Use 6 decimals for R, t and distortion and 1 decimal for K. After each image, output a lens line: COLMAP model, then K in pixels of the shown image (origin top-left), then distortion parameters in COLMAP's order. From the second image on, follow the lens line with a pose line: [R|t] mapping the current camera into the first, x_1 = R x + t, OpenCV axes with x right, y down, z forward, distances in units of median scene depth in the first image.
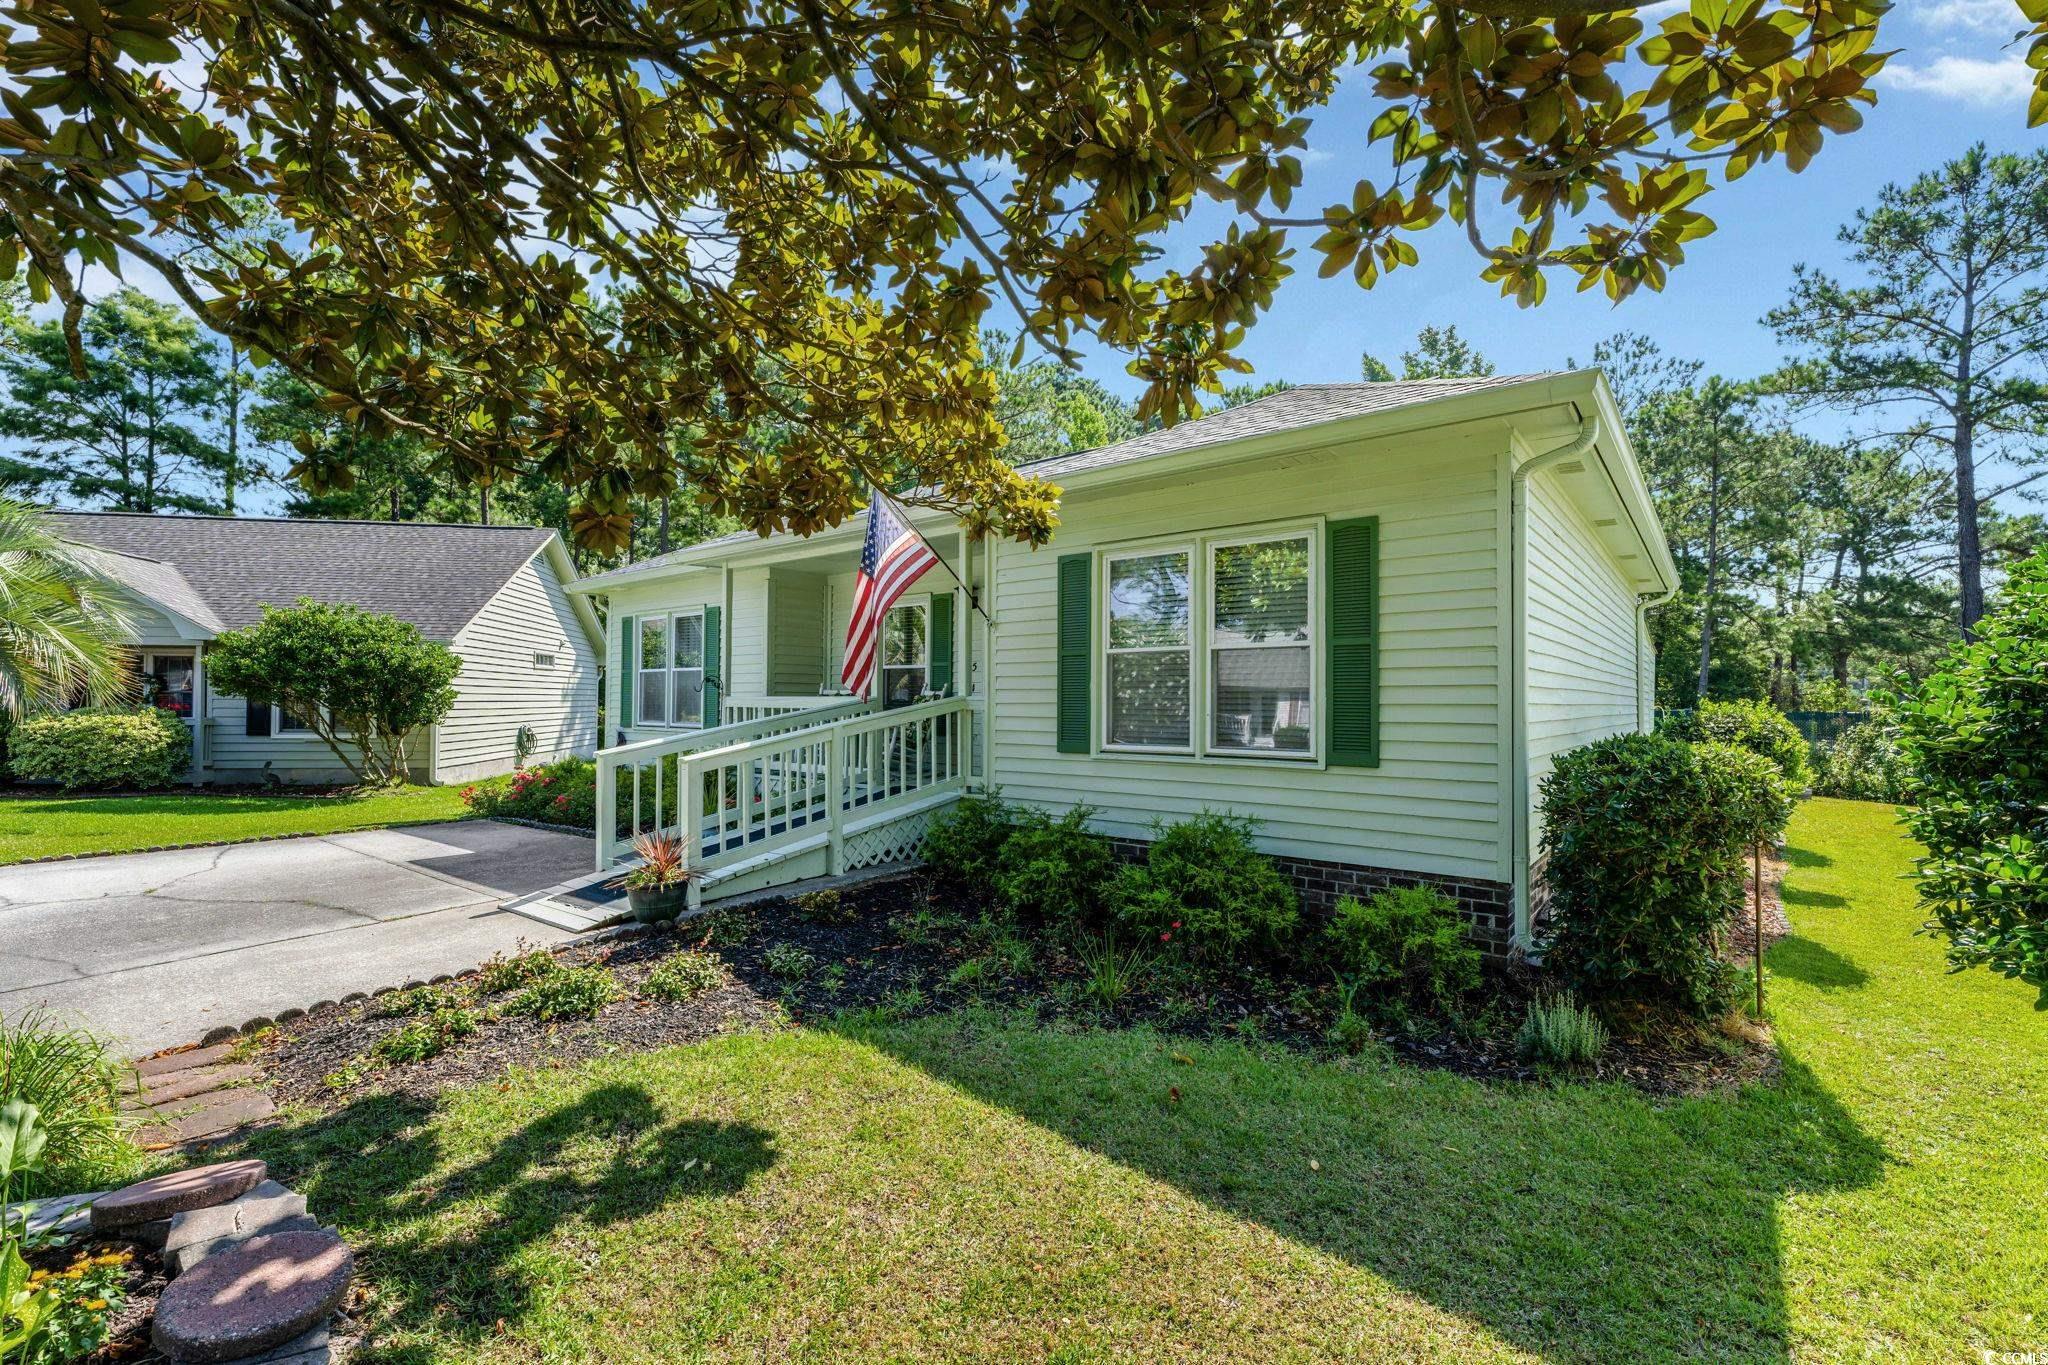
lens RADIAL K [[881.0, 0, 1025.1], [0, 881.0, 677.4], [0, 0, 1]] dist [-0.000721, 0.000021]
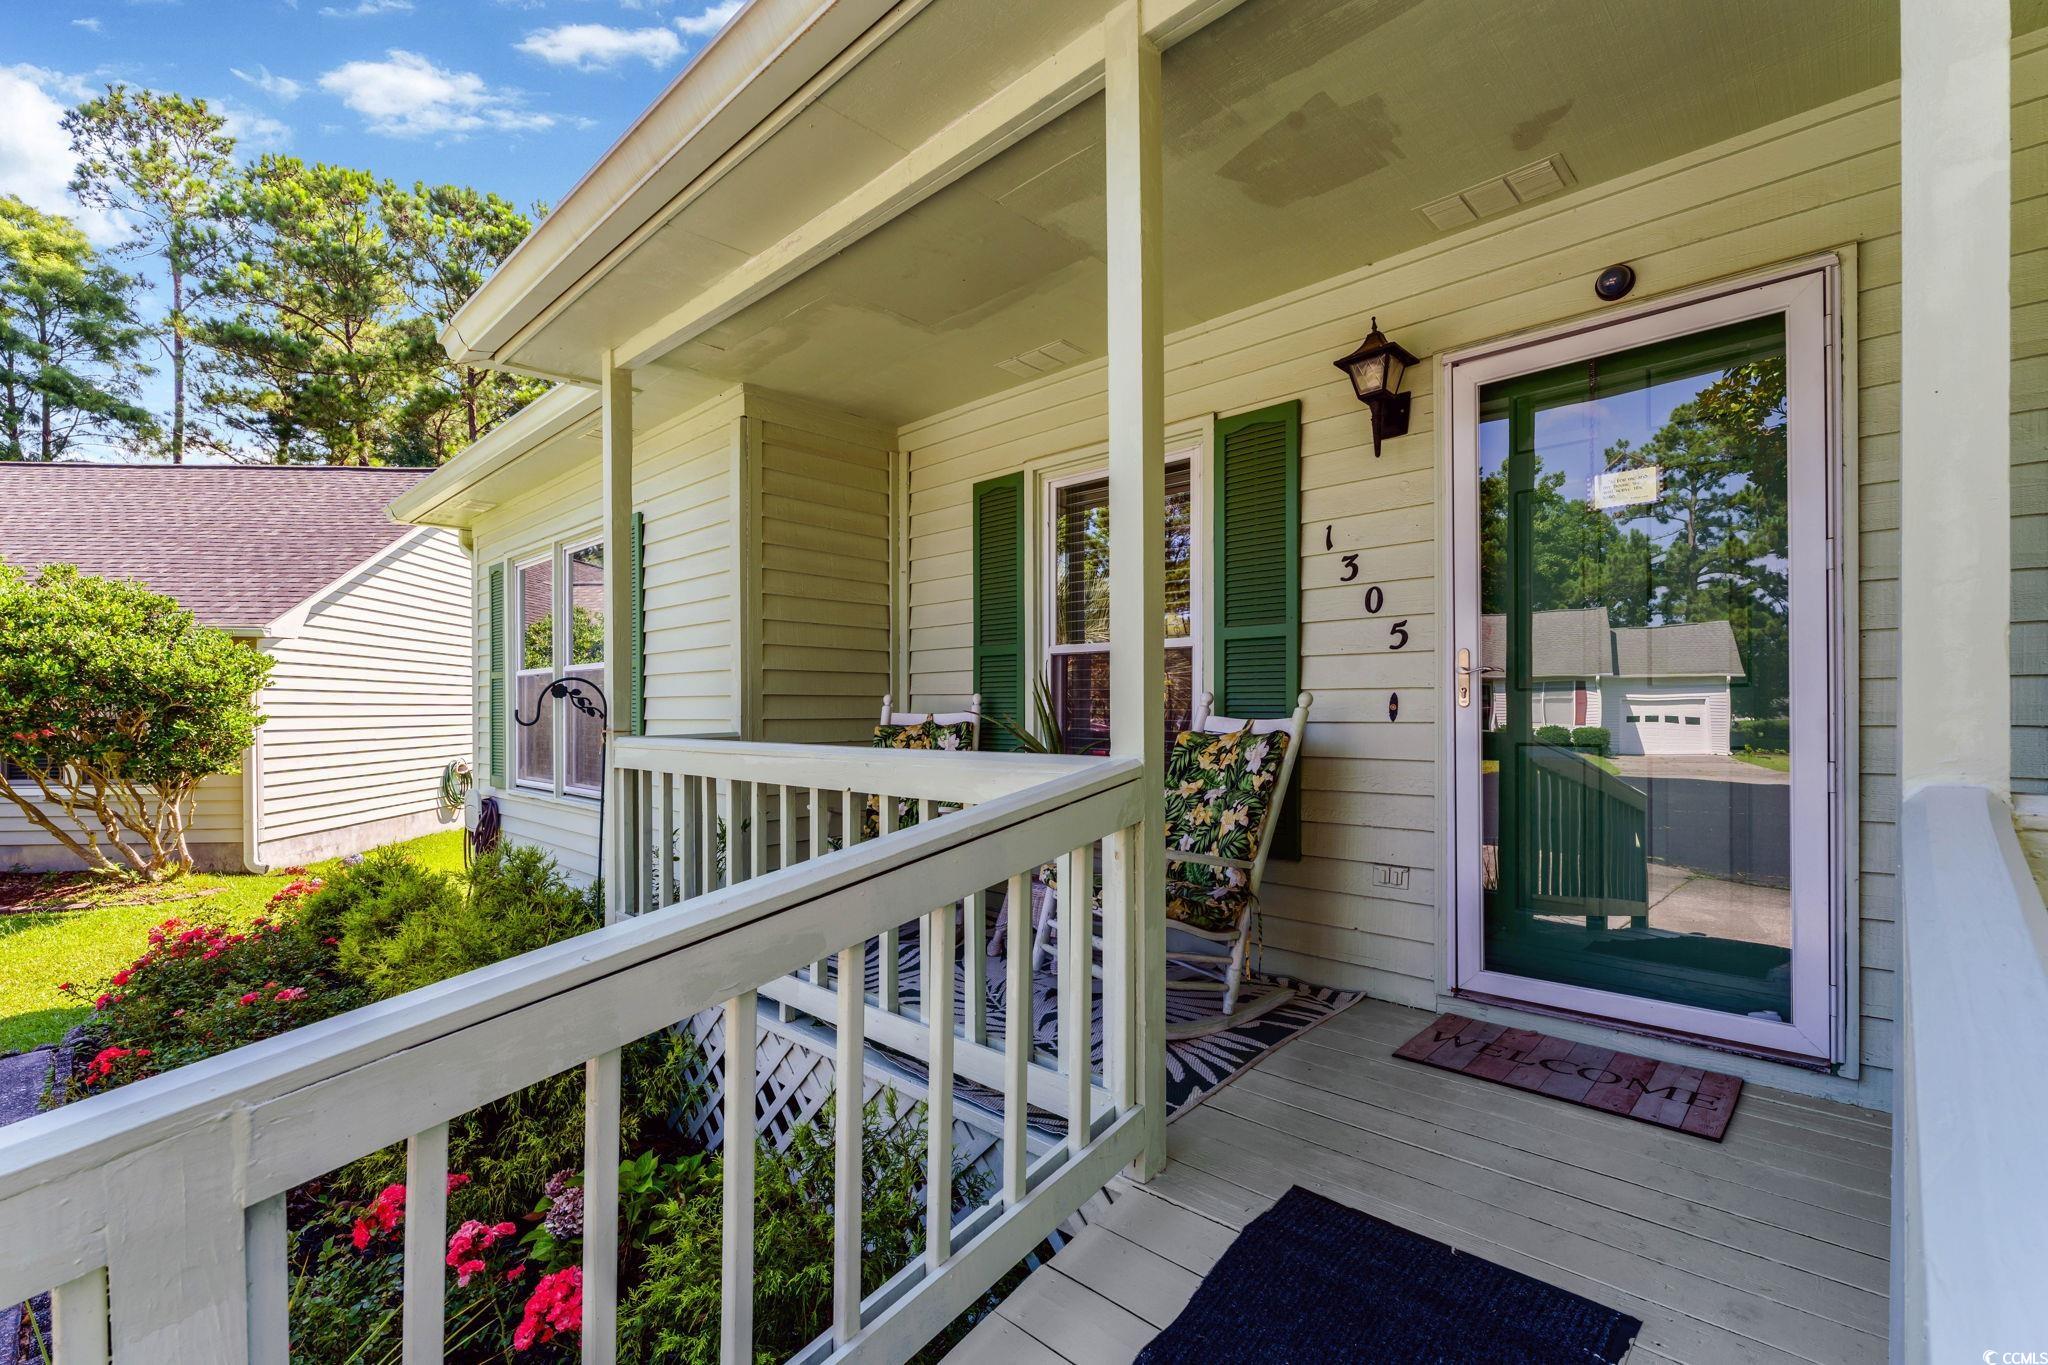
lens RADIAL K [[881.0, 0, 1025.1], [0, 881.0, 677.4], [0, 0, 1]] dist [-0.000721, 0.000021]
pose [[0.997540, -0.012361, -0.068996, -0.173742], [0.011714, 0.999884, -0.009779, 0.004506], [0.069109, 0.008947, 0.997569, 0.722954]]
